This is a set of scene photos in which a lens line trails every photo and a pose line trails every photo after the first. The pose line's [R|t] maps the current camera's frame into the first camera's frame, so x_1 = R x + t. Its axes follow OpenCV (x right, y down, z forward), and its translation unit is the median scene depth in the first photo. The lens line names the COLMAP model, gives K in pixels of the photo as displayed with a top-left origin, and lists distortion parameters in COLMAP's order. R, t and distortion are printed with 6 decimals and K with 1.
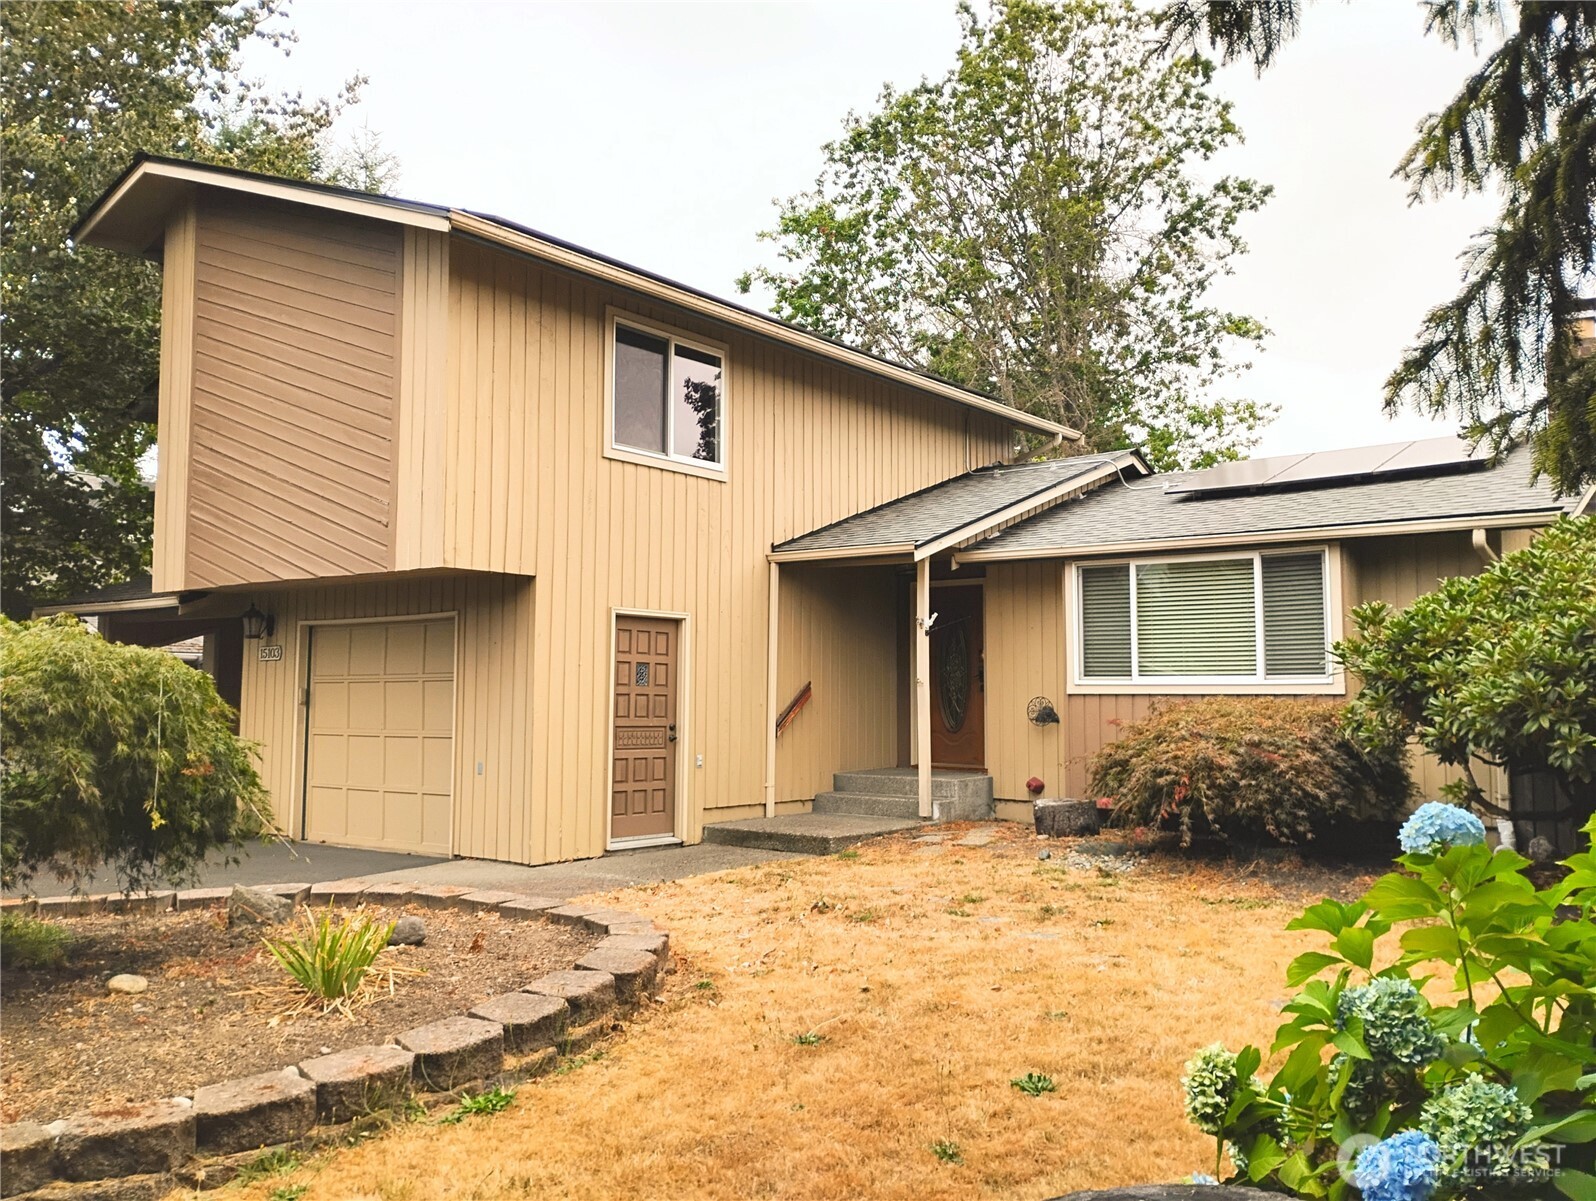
lens RADIAL K [[1333.3, 0, 799.8], [0, 1333.3, 599.5], [0, 0, 1]] dist [0.050457, -0.022382]
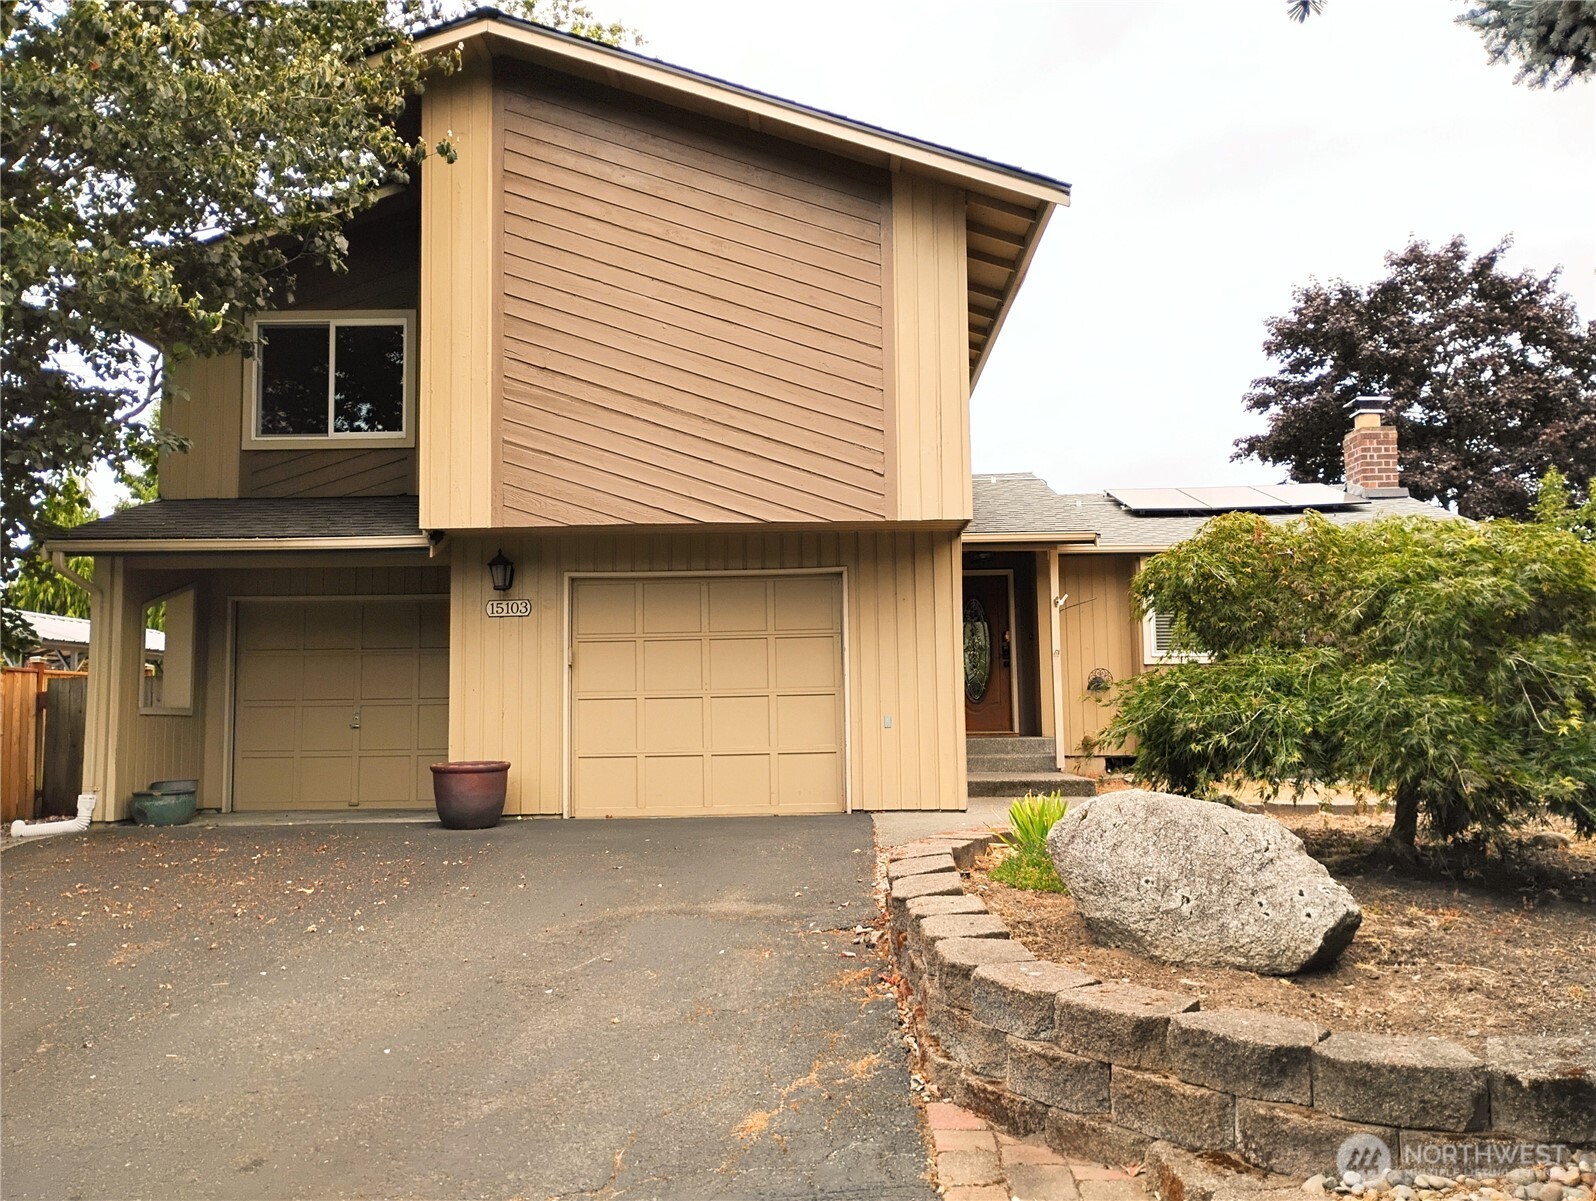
lens RADIAL K [[1333.3, 0, 799.5], [0, 1333.3, 598.4], [0, 0, 1]] dist [0.050457, -0.022382]
pose [[0.813096, 0.040759, 0.580701, -0.800803], [-0.029950, 0.999154, -0.028194, 0.056994], [-0.581359, 0.005532, 0.813628, 0.197682]]
